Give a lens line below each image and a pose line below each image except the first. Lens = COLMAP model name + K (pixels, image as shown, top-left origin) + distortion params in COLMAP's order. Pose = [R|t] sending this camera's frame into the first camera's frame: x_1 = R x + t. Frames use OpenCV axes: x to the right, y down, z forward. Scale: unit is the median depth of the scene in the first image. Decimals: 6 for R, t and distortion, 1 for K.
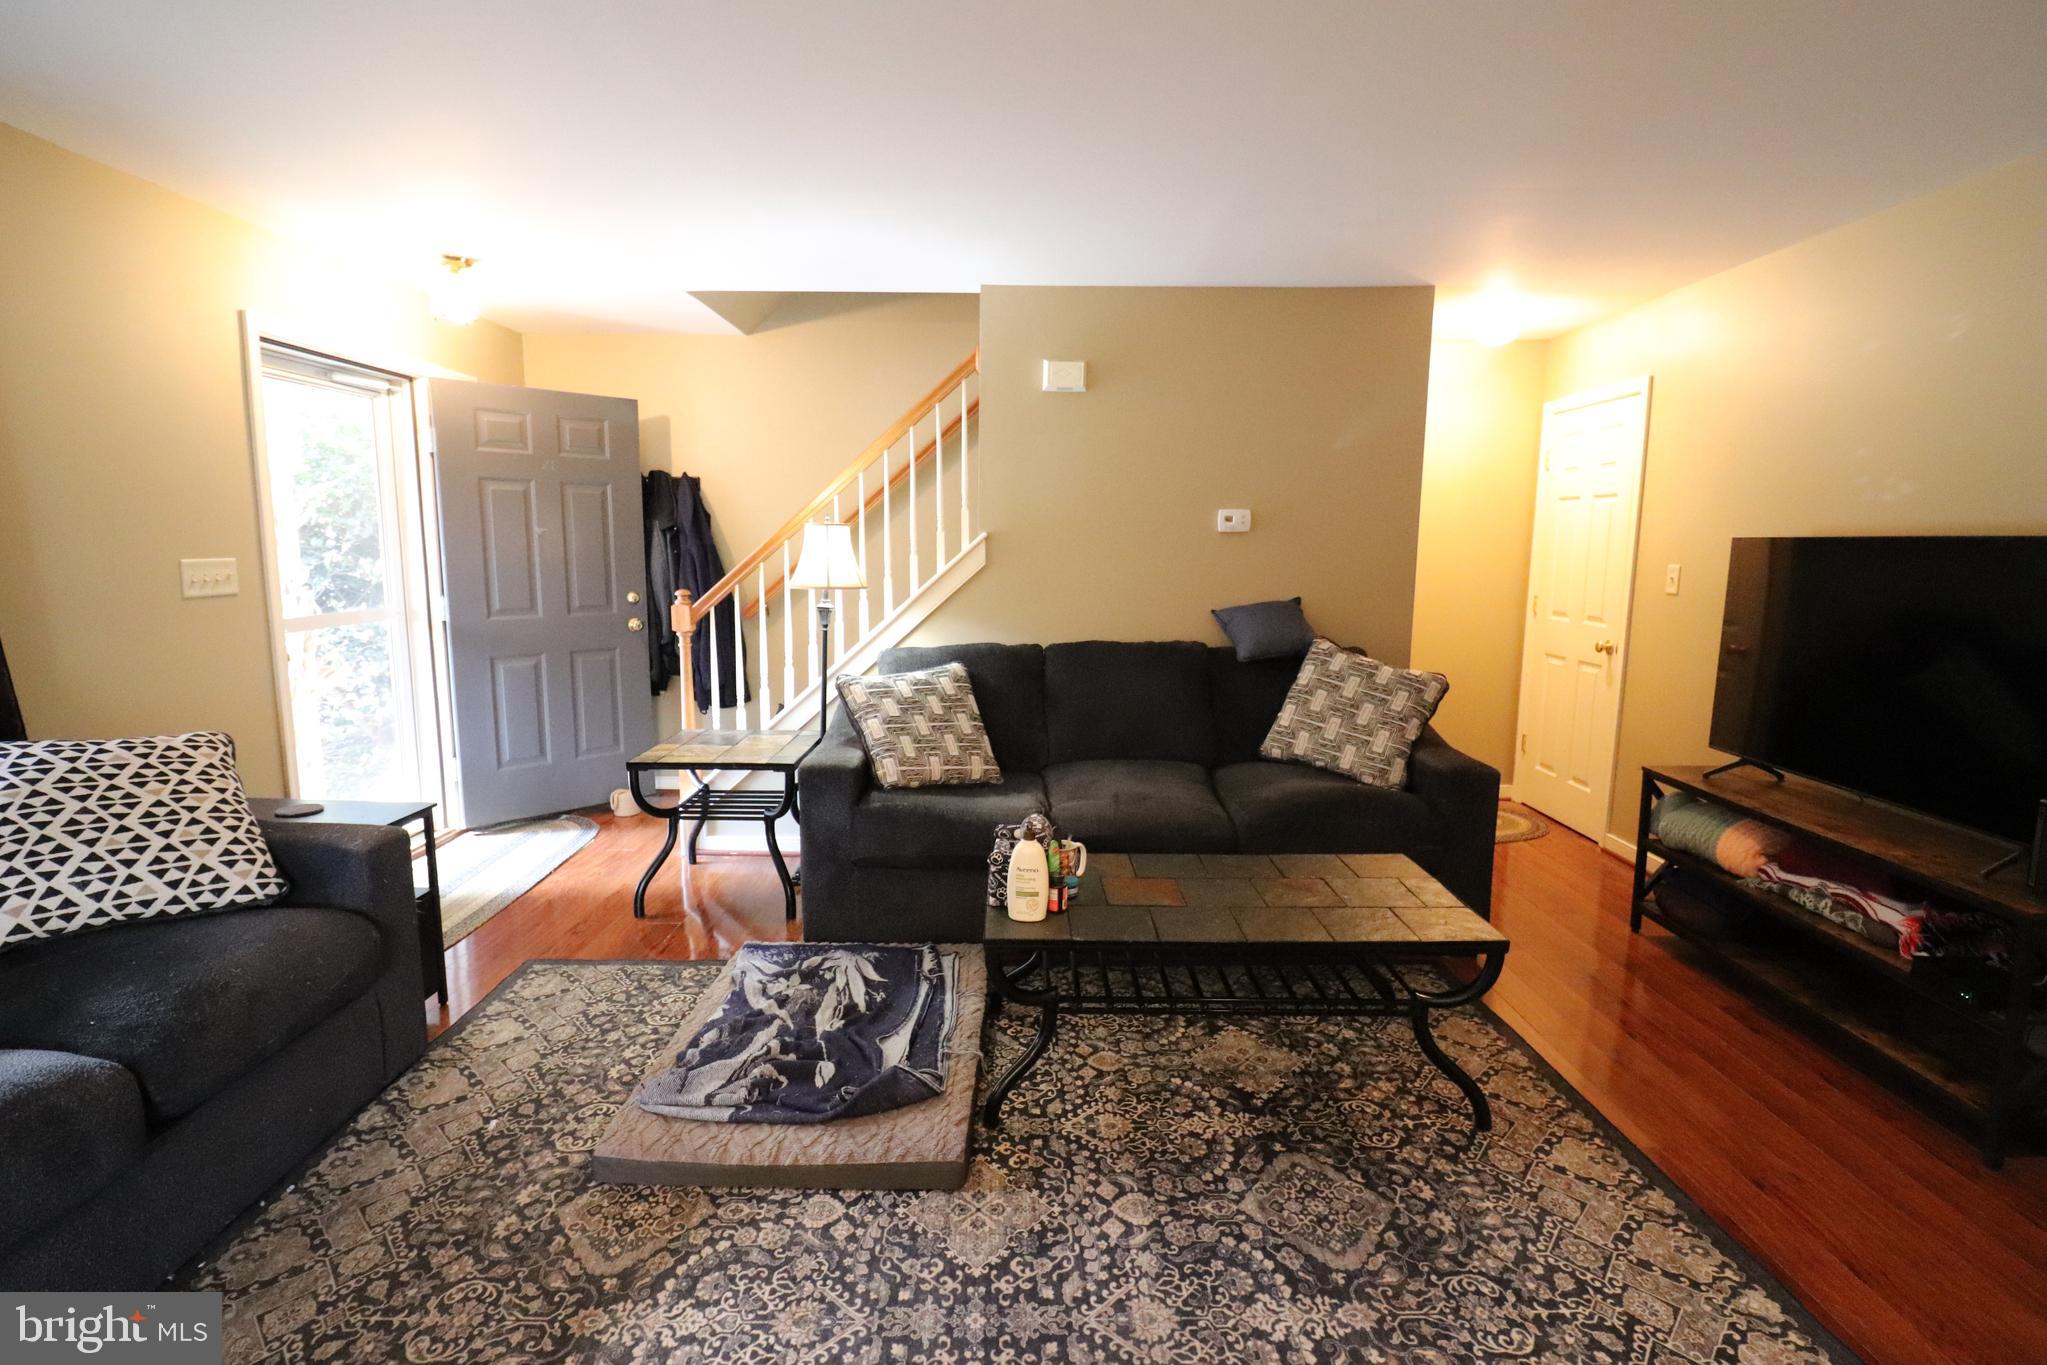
lens RADIAL K [[951.6, 0, 1023.7], [0, 951.6, 679.3], [0, 0, 1]] dist [0.002310, -0.014571]
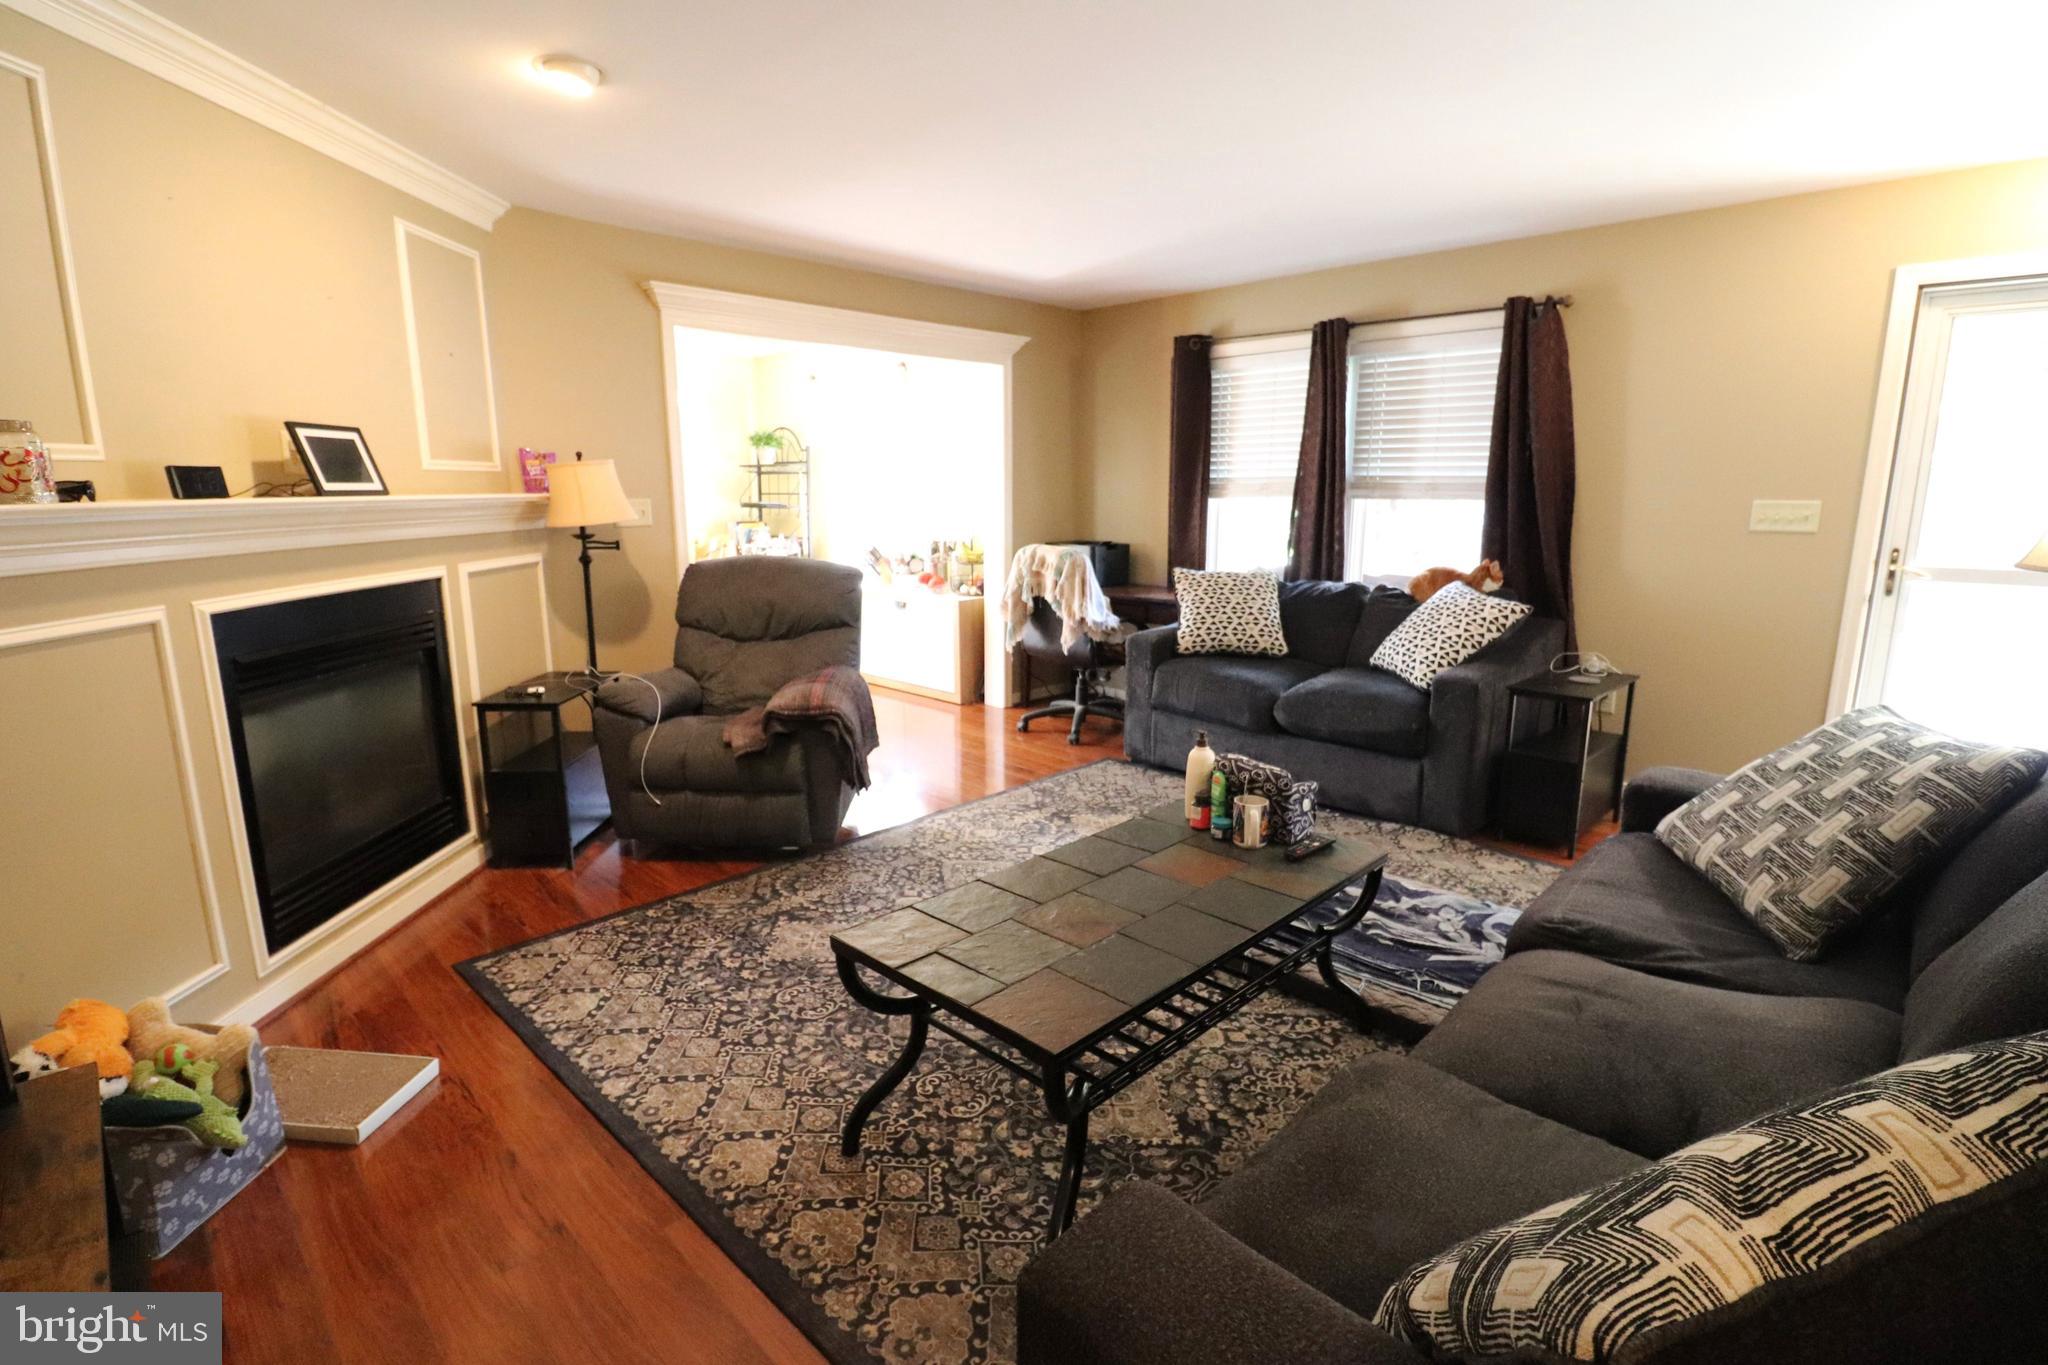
lens RADIAL K [[974.0, 0, 1017.5], [0, 974.0, 679.4], [0, 0, 1]] dist [0.005869, -0.016941]
pose [[-0.707546, 0.127779, -0.695018, 0.791587], [-0.106742, 0.952906, 0.283859, -0.175044], [0.698559, 0.275031, -0.660586, 1.328219]]
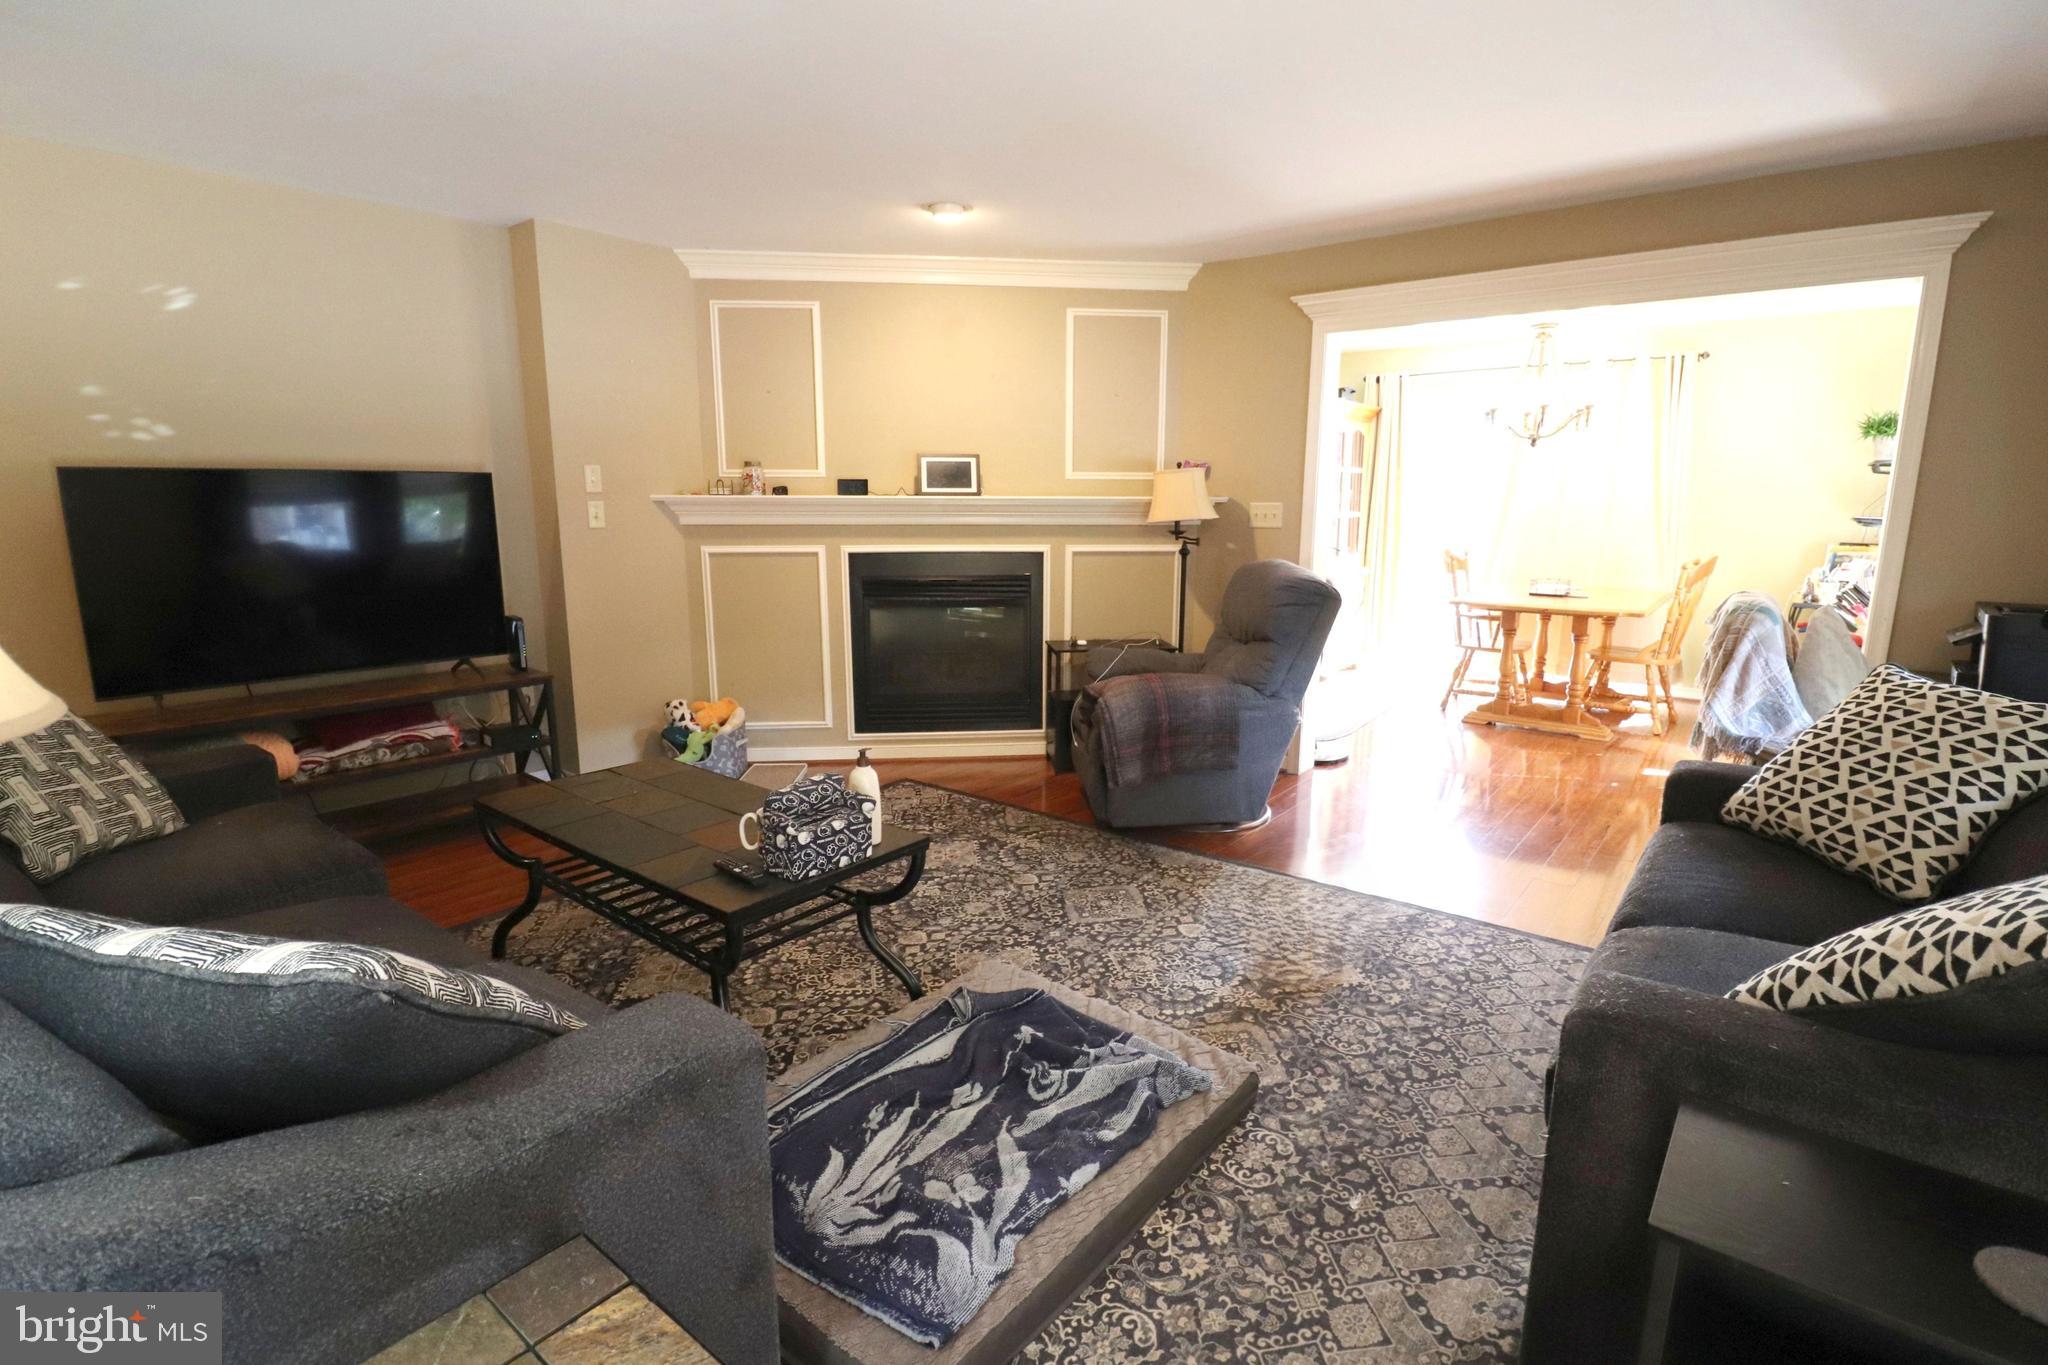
lens RADIAL K [[957.9, 0, 1007.2], [0, 957.9, 685.4], [0, 0, 1]] dist [-0.002735, -0.014749]
pose [[-0.770184, -0.135579, 0.623245, -0.633792], [0.080701, 0.948579, 0.306079, -0.186711], [-0.632695, 0.286034, -0.719640, 1.365933]]
